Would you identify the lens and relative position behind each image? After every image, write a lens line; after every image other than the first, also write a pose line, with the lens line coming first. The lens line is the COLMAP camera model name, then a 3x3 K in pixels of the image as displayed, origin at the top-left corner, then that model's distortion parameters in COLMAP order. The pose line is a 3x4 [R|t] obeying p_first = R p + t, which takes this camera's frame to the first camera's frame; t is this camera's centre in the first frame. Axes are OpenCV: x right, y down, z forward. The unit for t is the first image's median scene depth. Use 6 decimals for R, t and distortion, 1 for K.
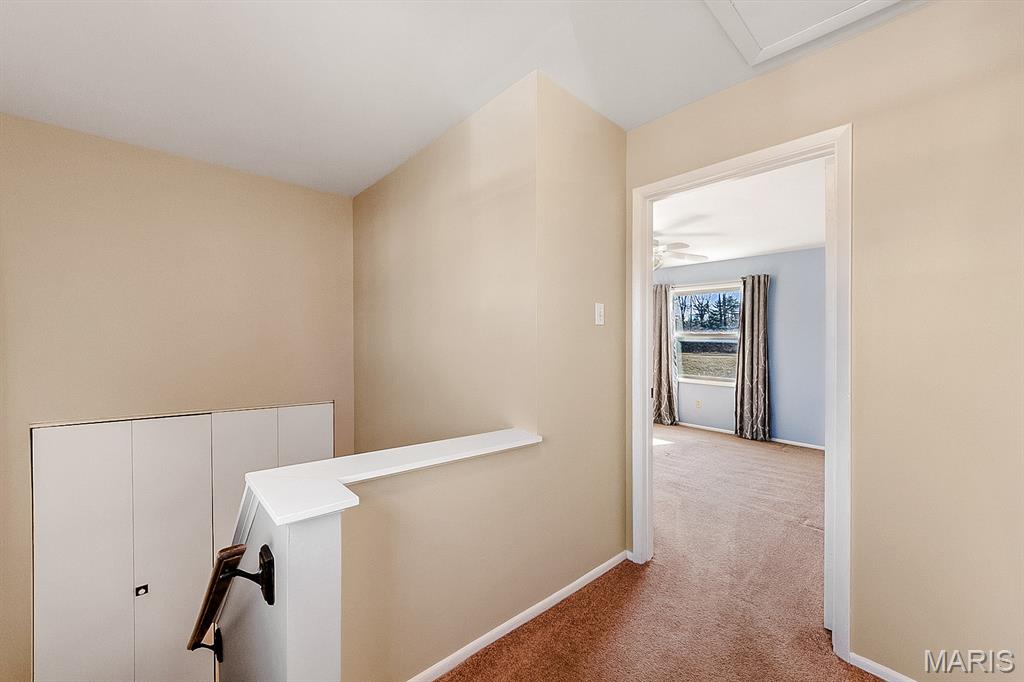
lens RADIAL K [[397.1, 0, 508.5], [0, 397.1, 348.1], [0, 0, 1]] dist [-0.003971, -0.001262]
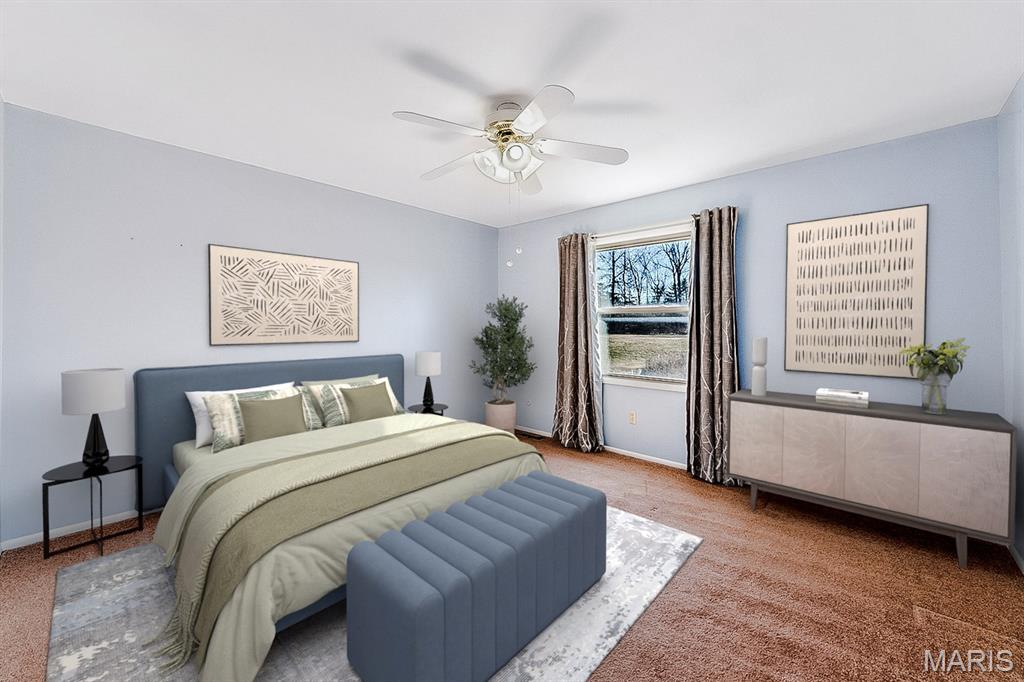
lens RADIAL K [[397.1, 0, 514.1], [0, 397.1, 330.5], [0, 0, 1]] dist [-0.003971, -0.001262]
pose [[0.994783, -0.015635, 0.100805, 0.251963], [0.016158, 0.999860, -0.004378, -0.000656], [-0.100723, 0.005984, 0.994897, 0.424818]]
